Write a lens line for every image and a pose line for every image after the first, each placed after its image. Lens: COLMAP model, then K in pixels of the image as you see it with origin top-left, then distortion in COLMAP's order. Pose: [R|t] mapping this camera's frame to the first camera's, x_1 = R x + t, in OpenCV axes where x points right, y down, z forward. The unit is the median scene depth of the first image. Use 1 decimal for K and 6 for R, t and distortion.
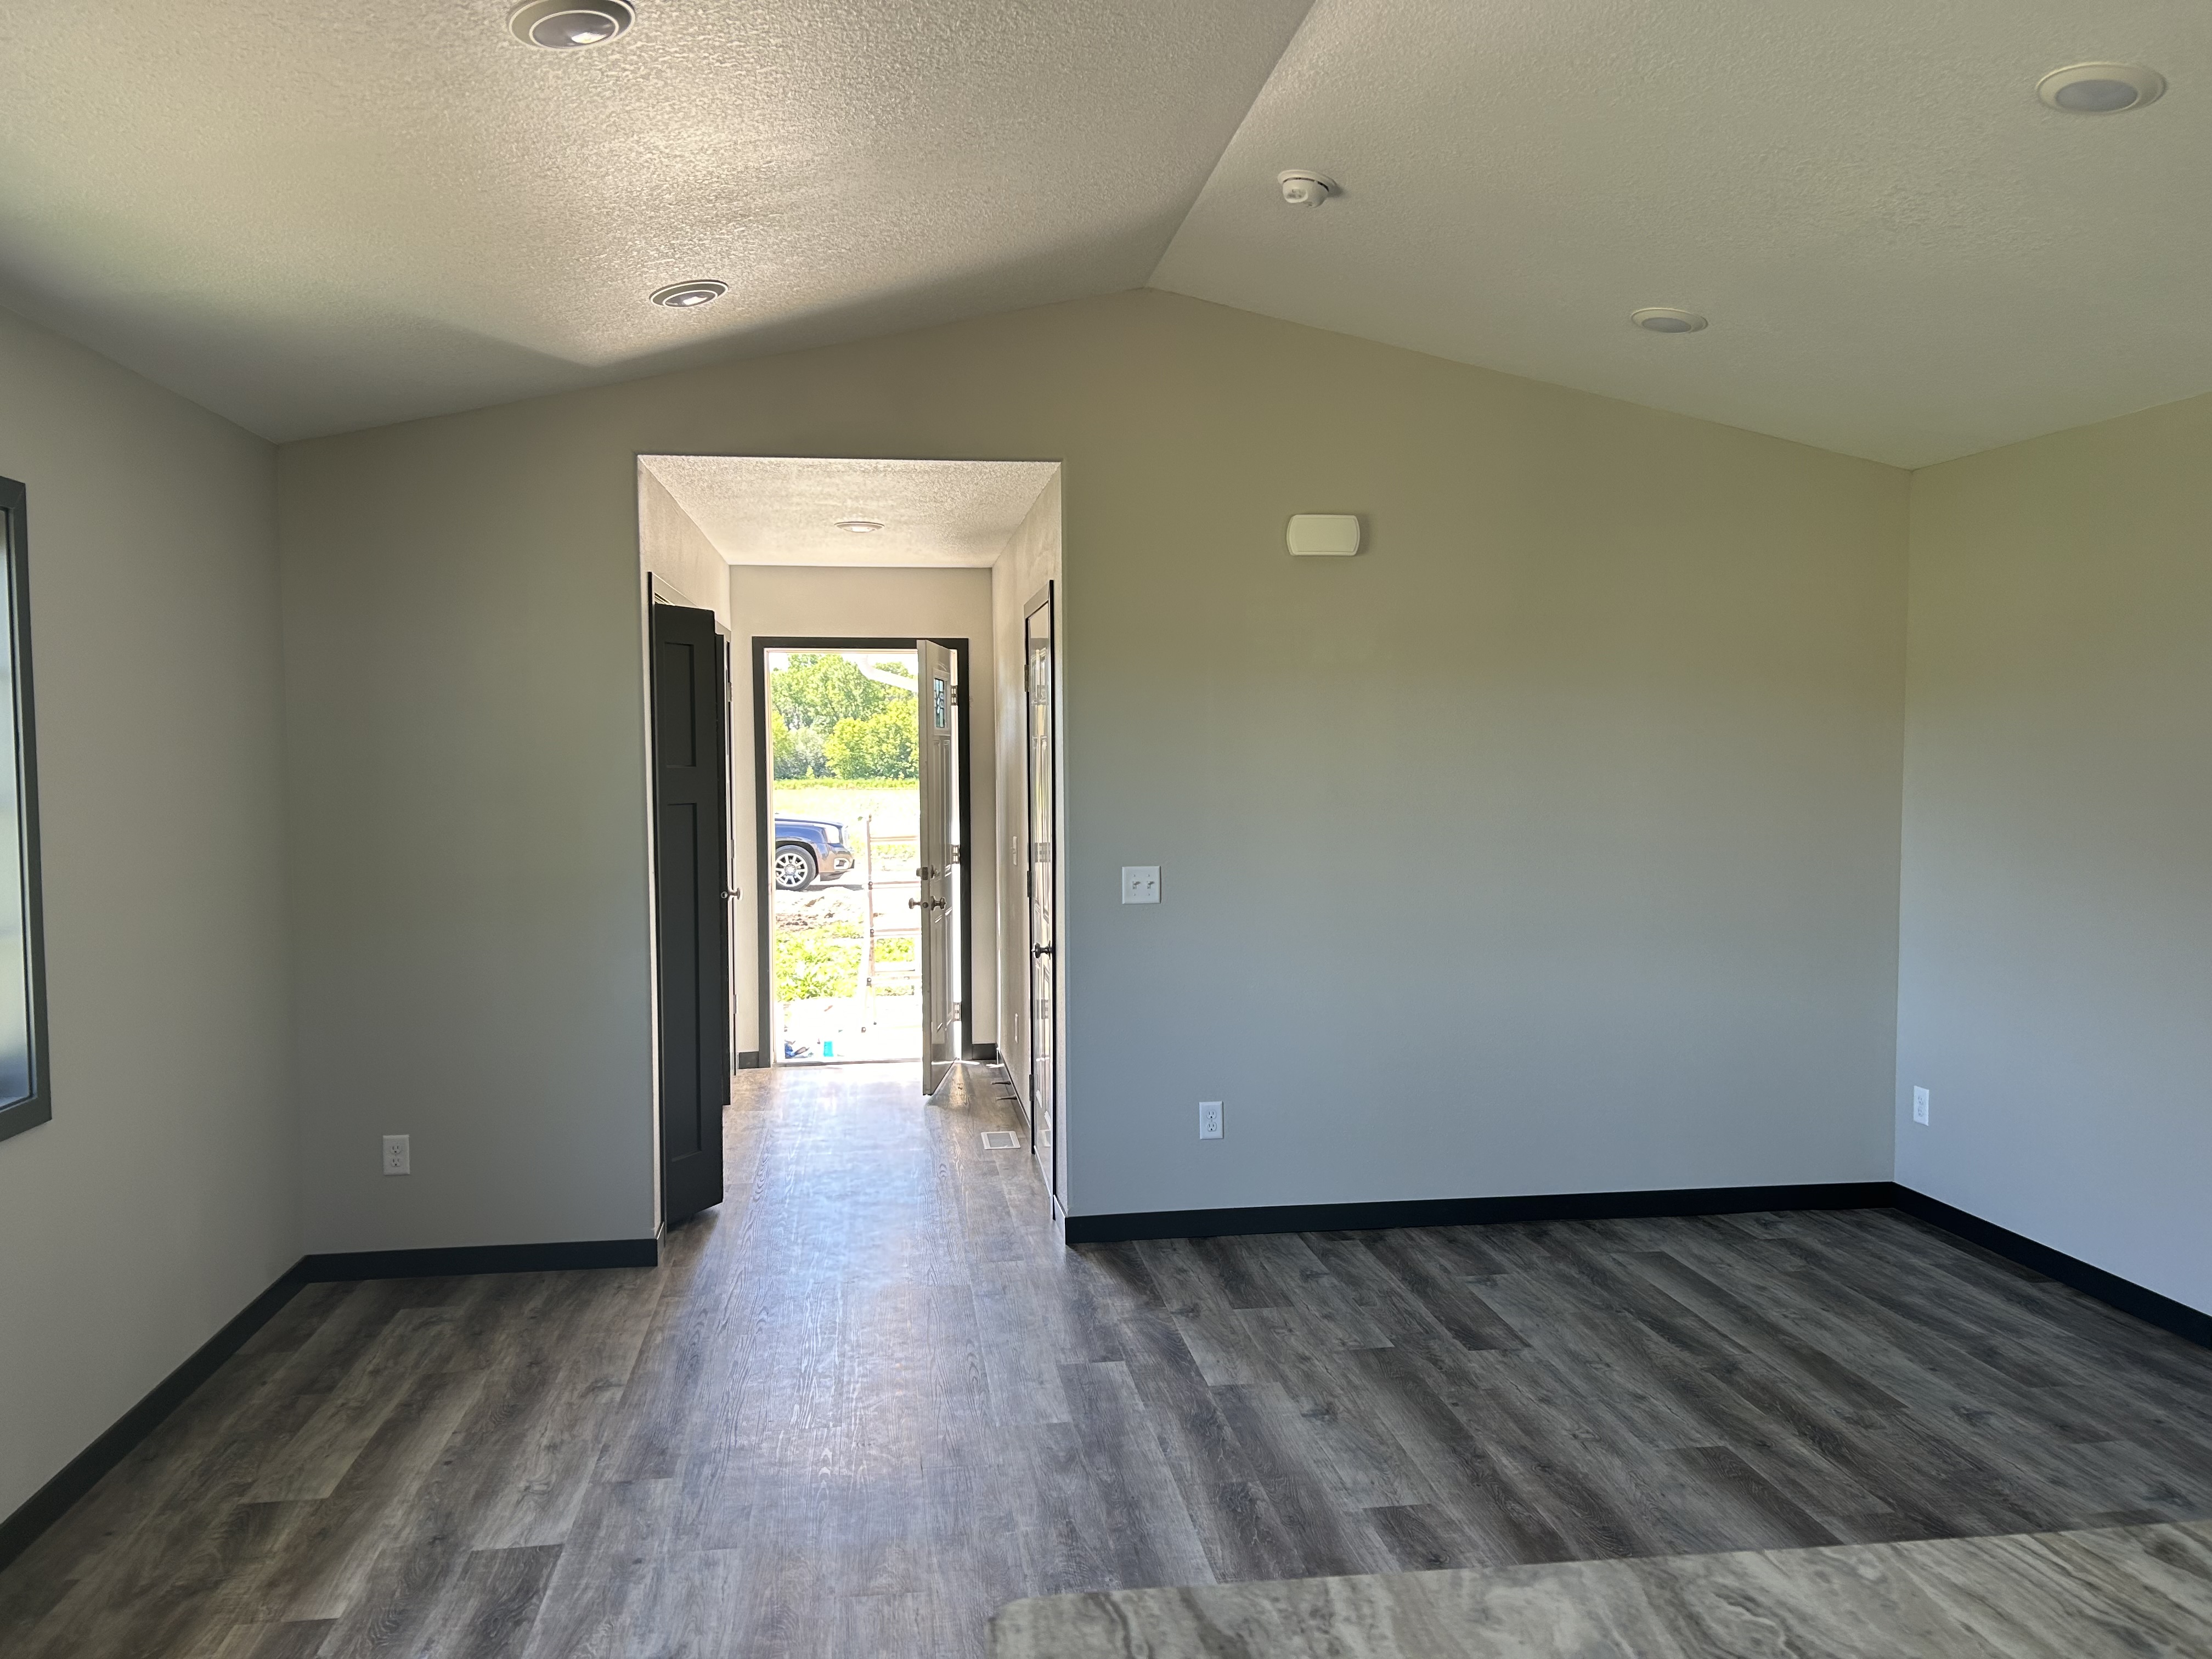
lens RADIAL K [[1665.4, 0, 1106.0], [0, 1665.4, 829.5], [0, 0, 1]] dist [0.038926, -0.004979]
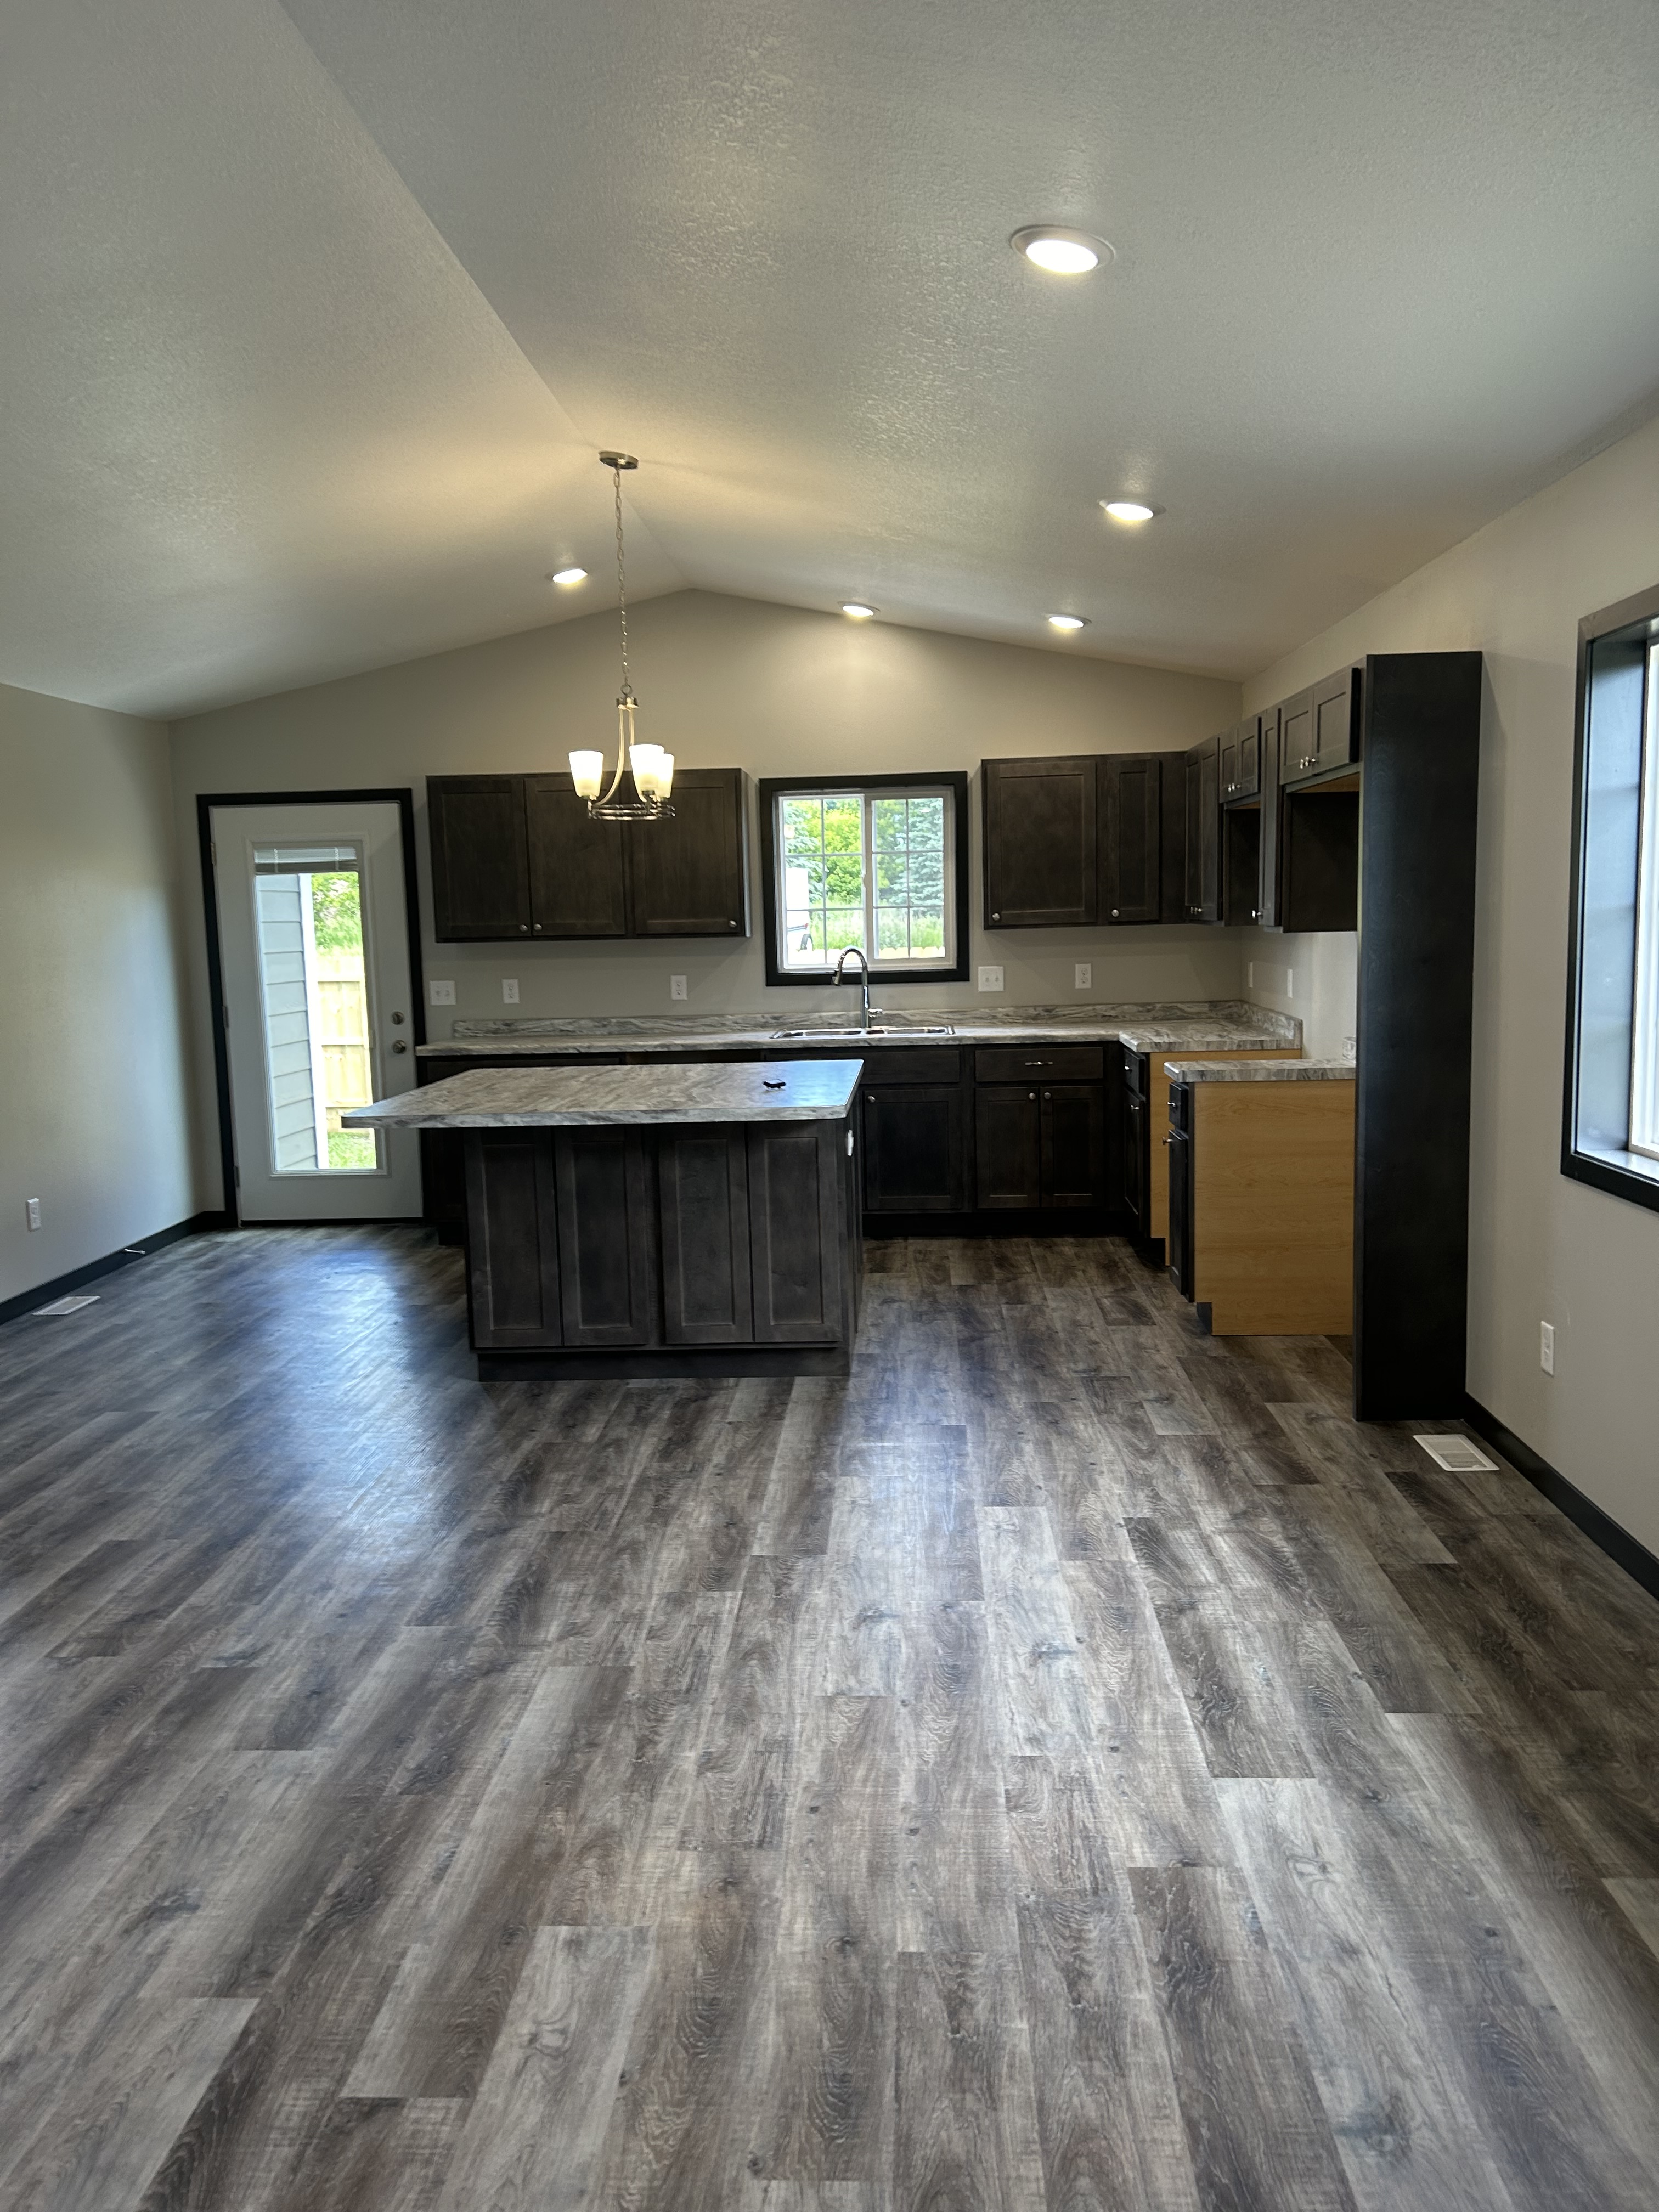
lens RADIAL K [[1670.6, 0, 829.5], [0, 1670.6, 1106.0], [0, 0, 1]] dist [0.016176, -0.000215]
pose [[-0.980865, 0.010960, 0.194381, -0.294291], [0.044050, 0.985016, 0.166743, -0.065111], [-0.189641, 0.172115, -0.966650, 1.771108]]
